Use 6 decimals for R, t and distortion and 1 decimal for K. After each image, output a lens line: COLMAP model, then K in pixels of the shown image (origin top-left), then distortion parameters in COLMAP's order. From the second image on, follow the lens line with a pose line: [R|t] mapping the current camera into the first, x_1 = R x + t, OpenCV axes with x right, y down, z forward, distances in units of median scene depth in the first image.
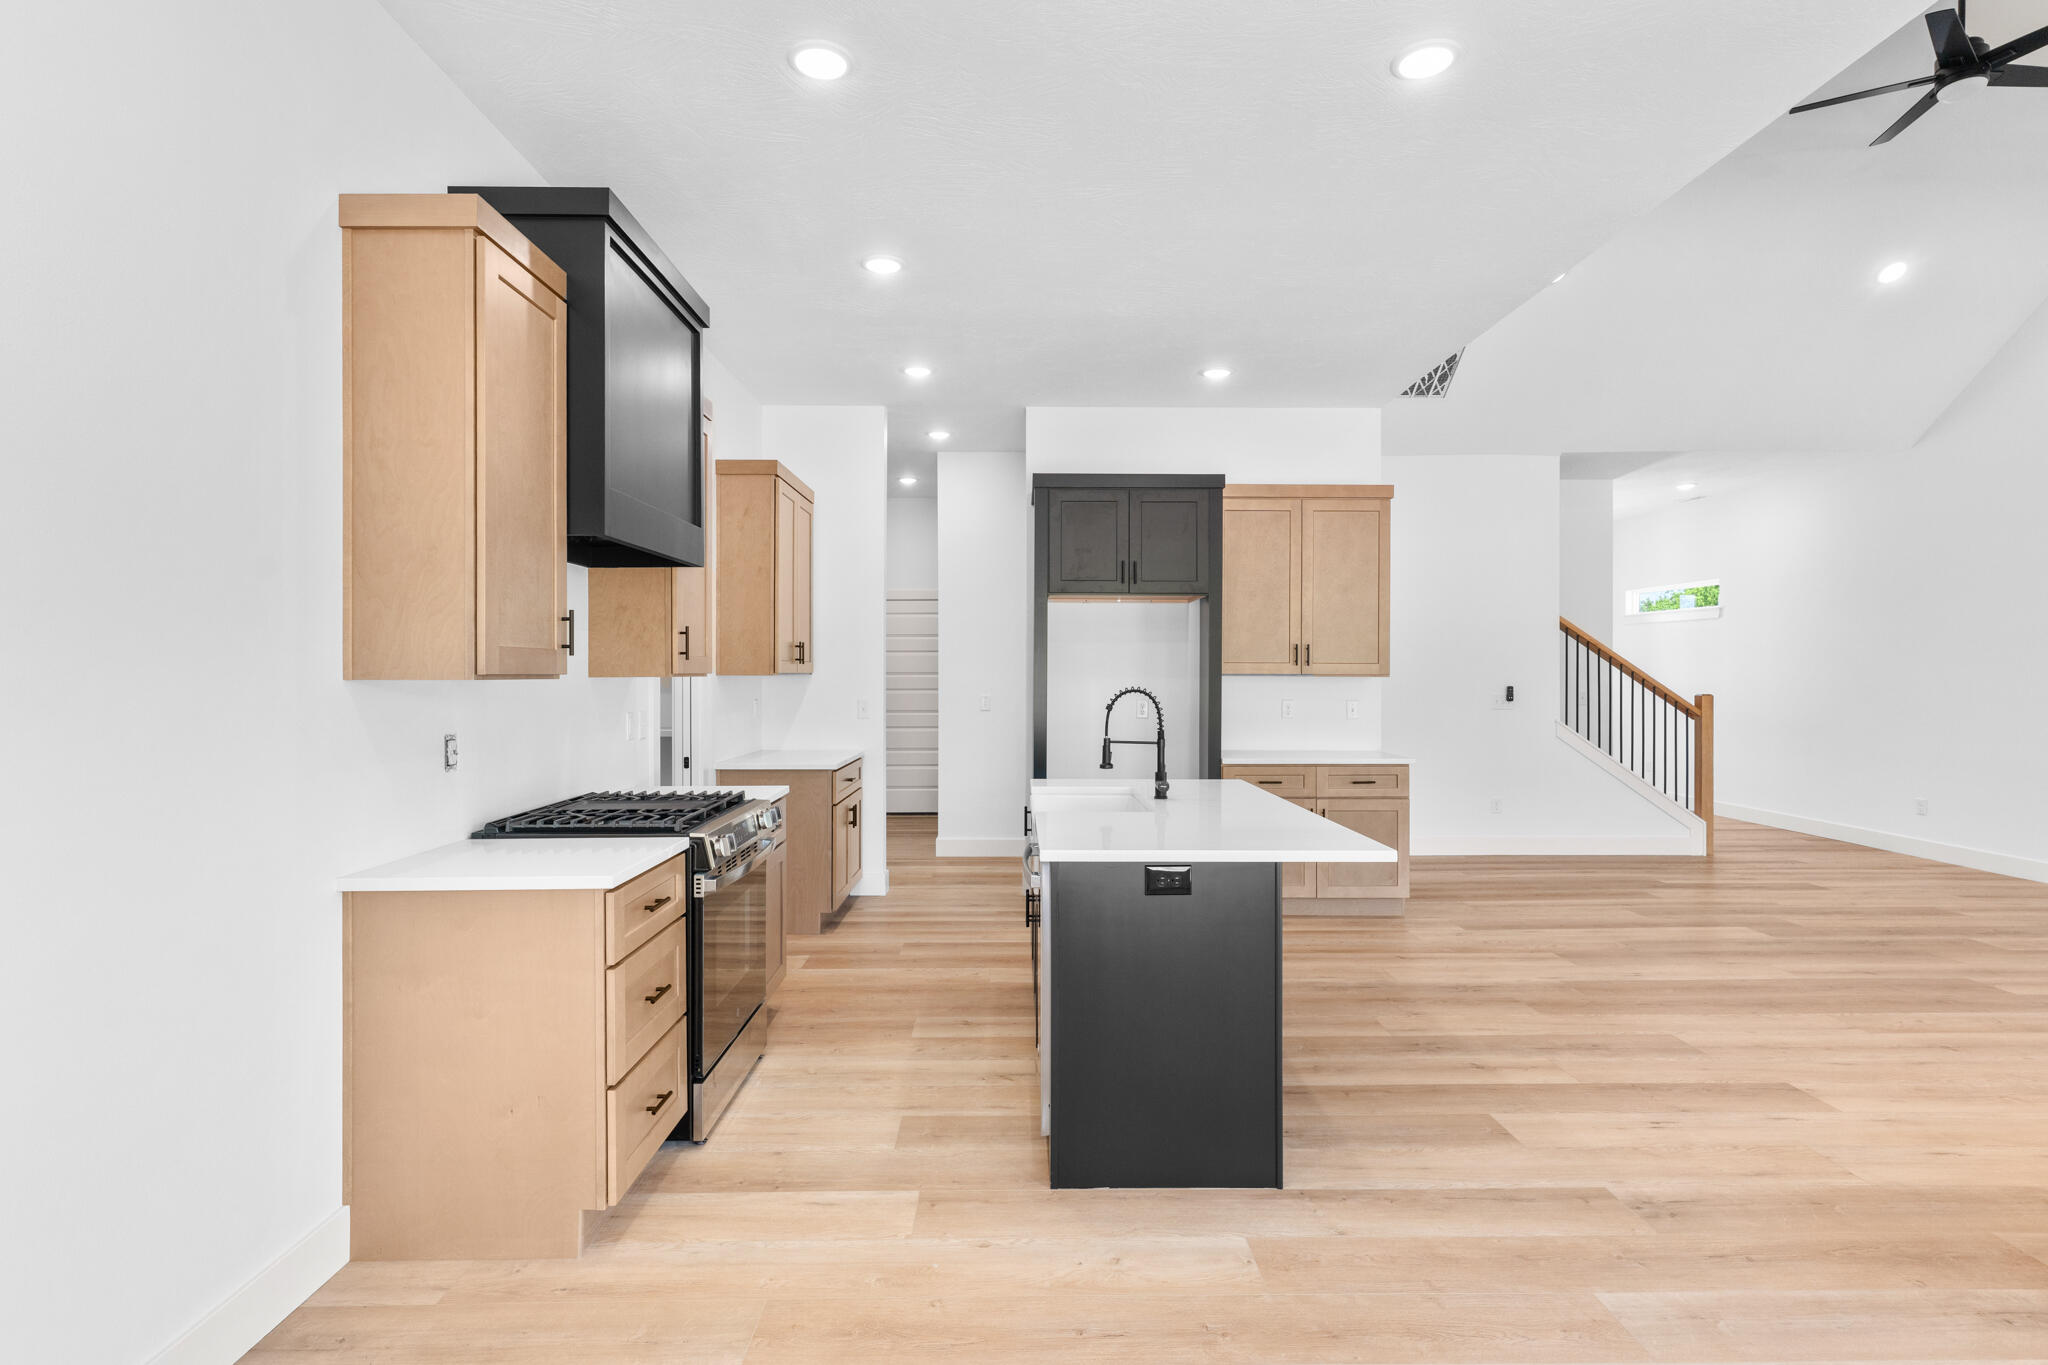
lens RADIAL K [[1025.7, 0, 1015.2], [0, 1025.7, 668.8], [0, 0, 1]] dist [-0.000414, 0.001451]
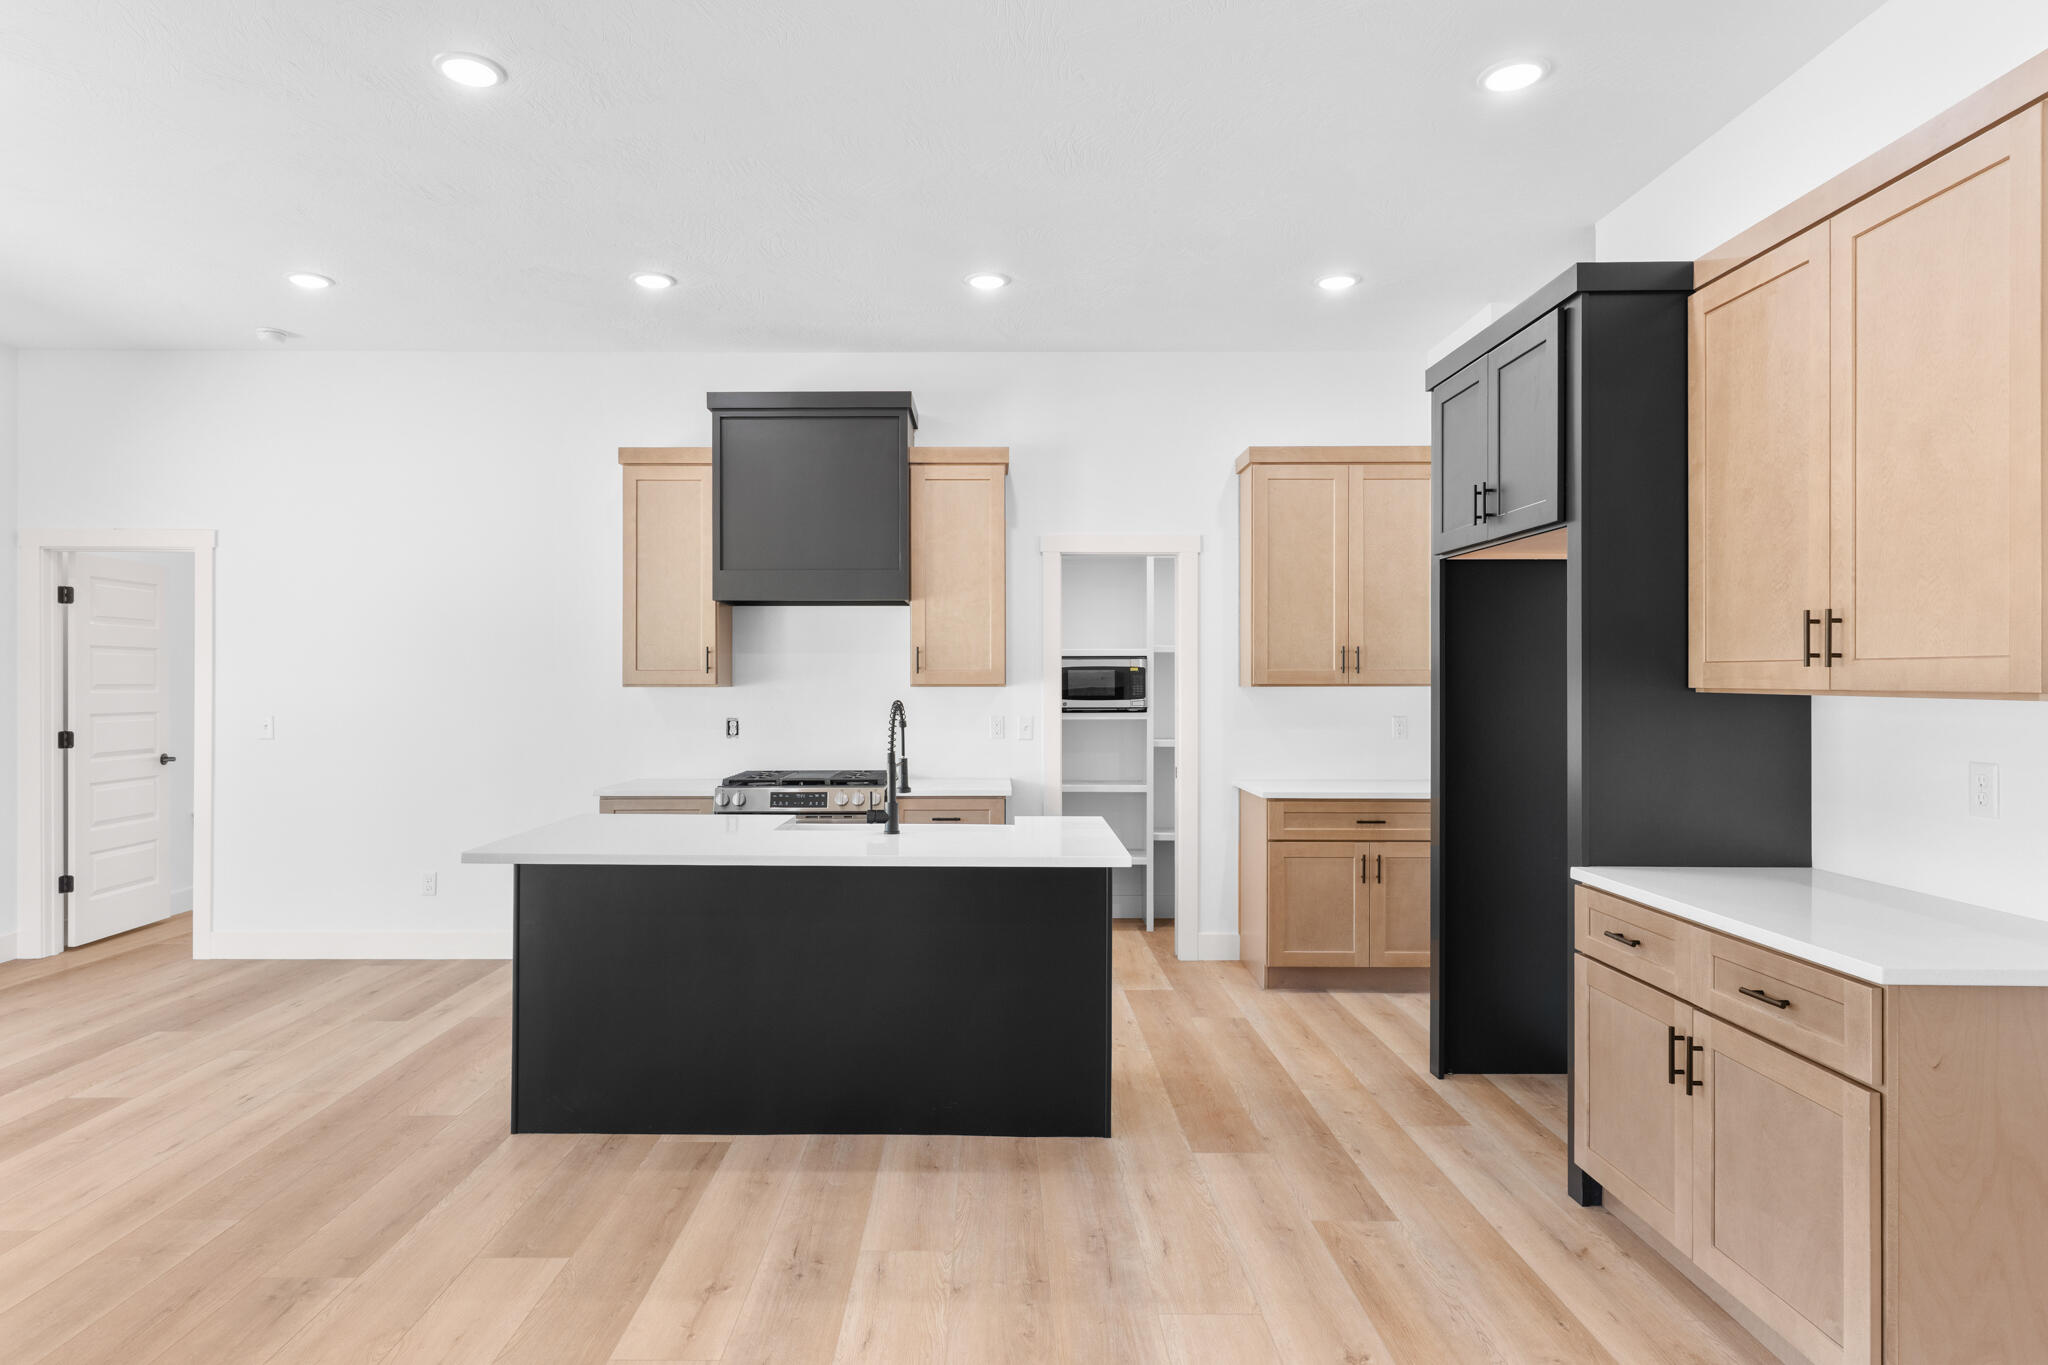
lens RADIAL K [[1187.8, 0, 1006.1], [0, 1187.8, 667.4], [0, 0, 1]] dist [0.006499, -0.002039]
pose [[-0.013562, -0.013443, -0.999818, 0.604290], [0.001643, 0.999908, -0.013467, 0.001875], [0.999907, -0.001826, -0.013539, 0.597481]]
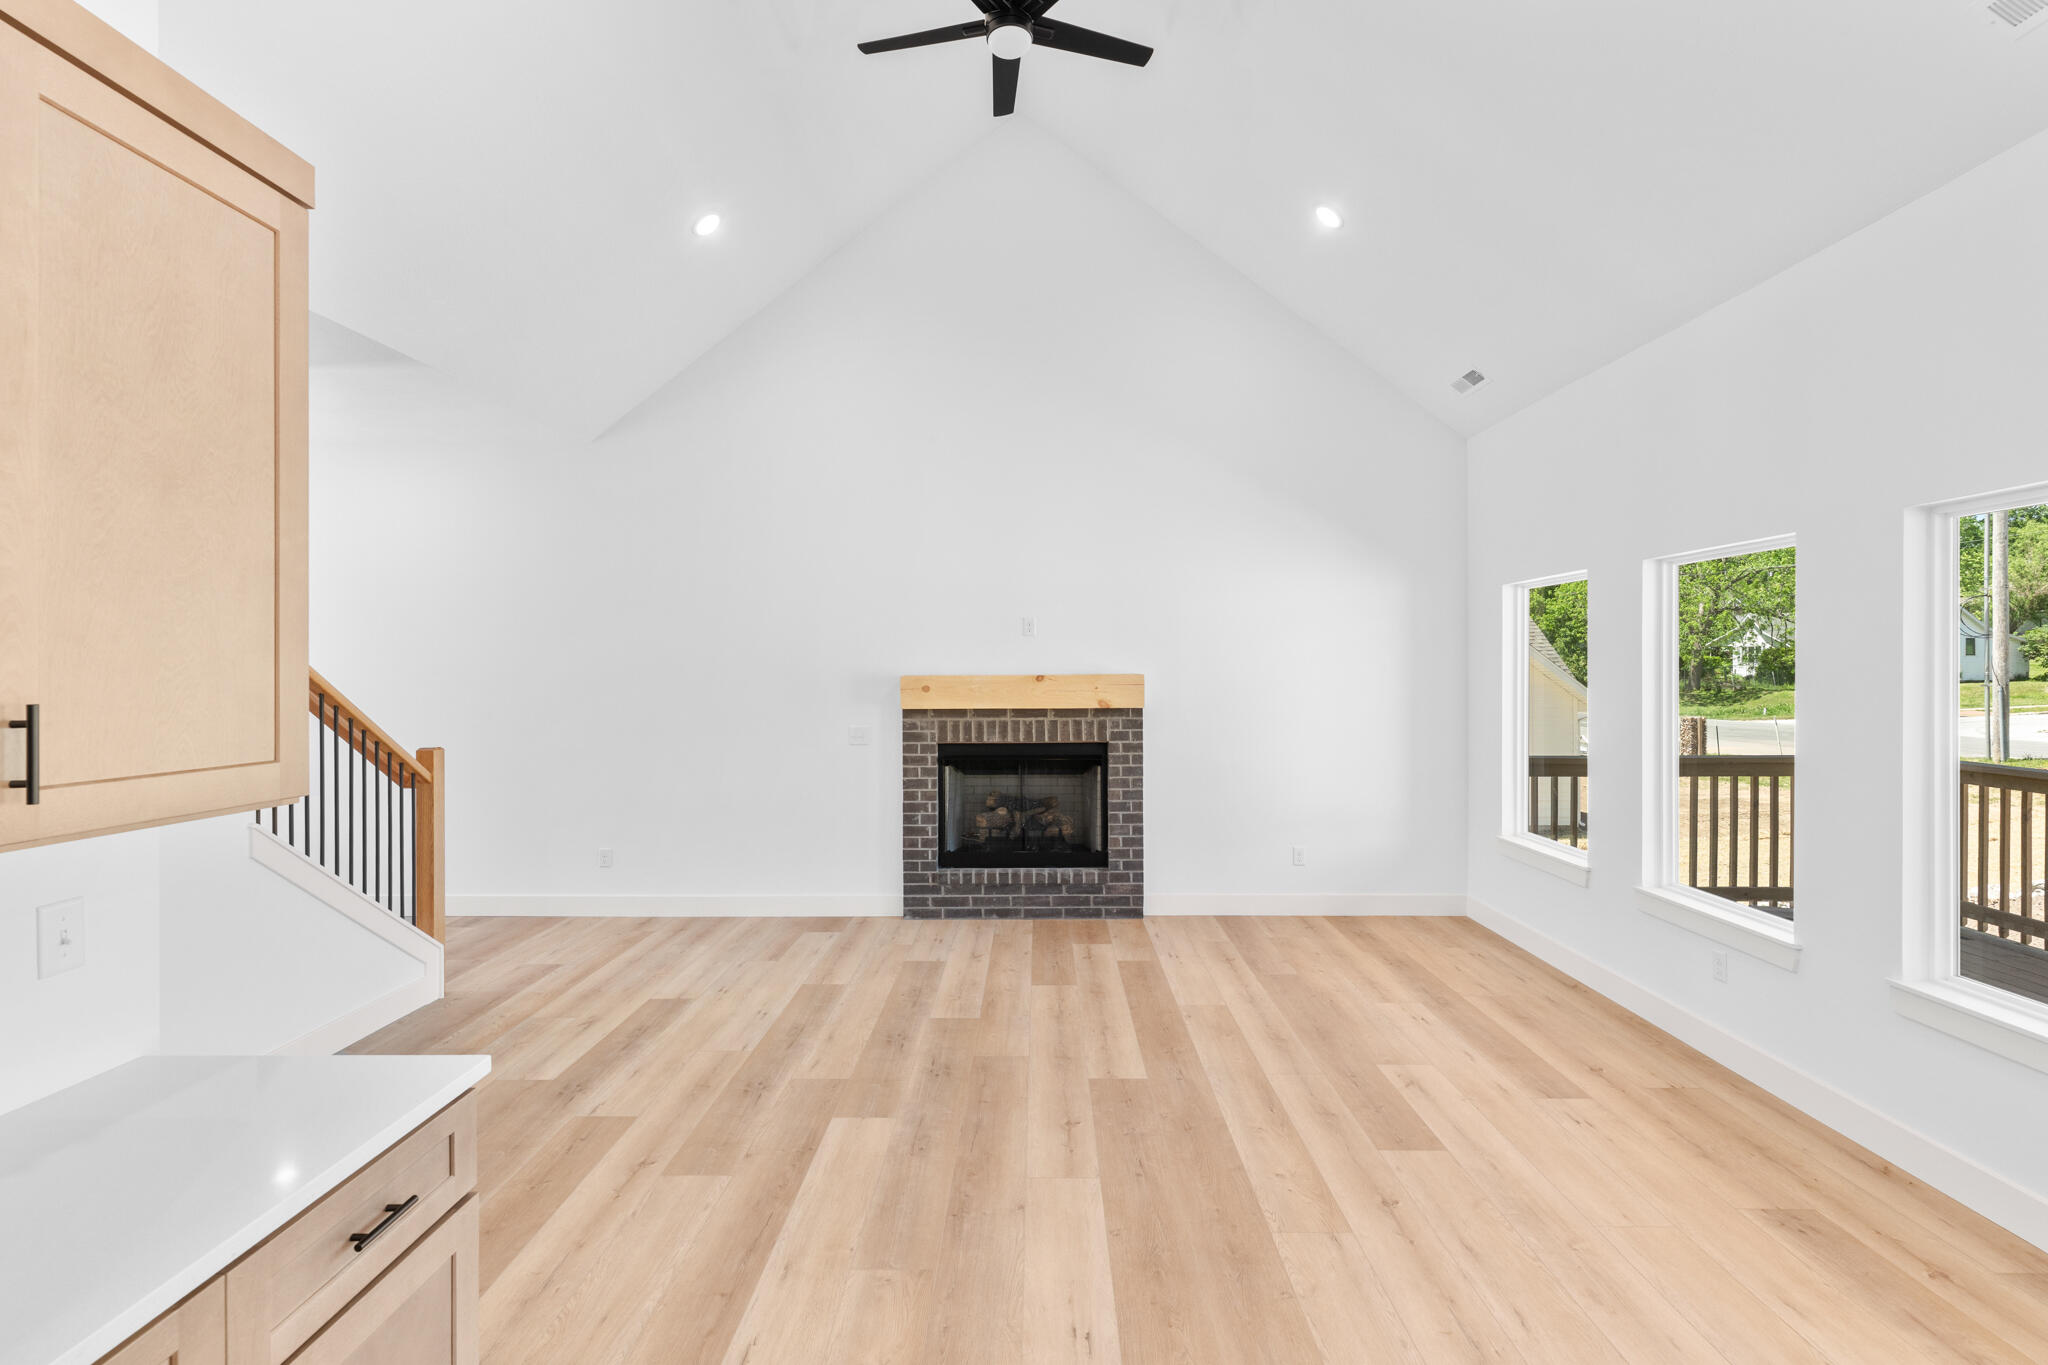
lens RADIAL K [[980.1, 0, 1026.6], [0, 980.1, 672.6], [0, 0, 1]] dist [0.003187, 0.000810]
pose [[0.024438, -0.002817, 0.999697, 0.069634], [0.000043, 0.999996, 0.002817, -0.025606], [-0.999701, -0.000026, 0.024438, 0.660324]]
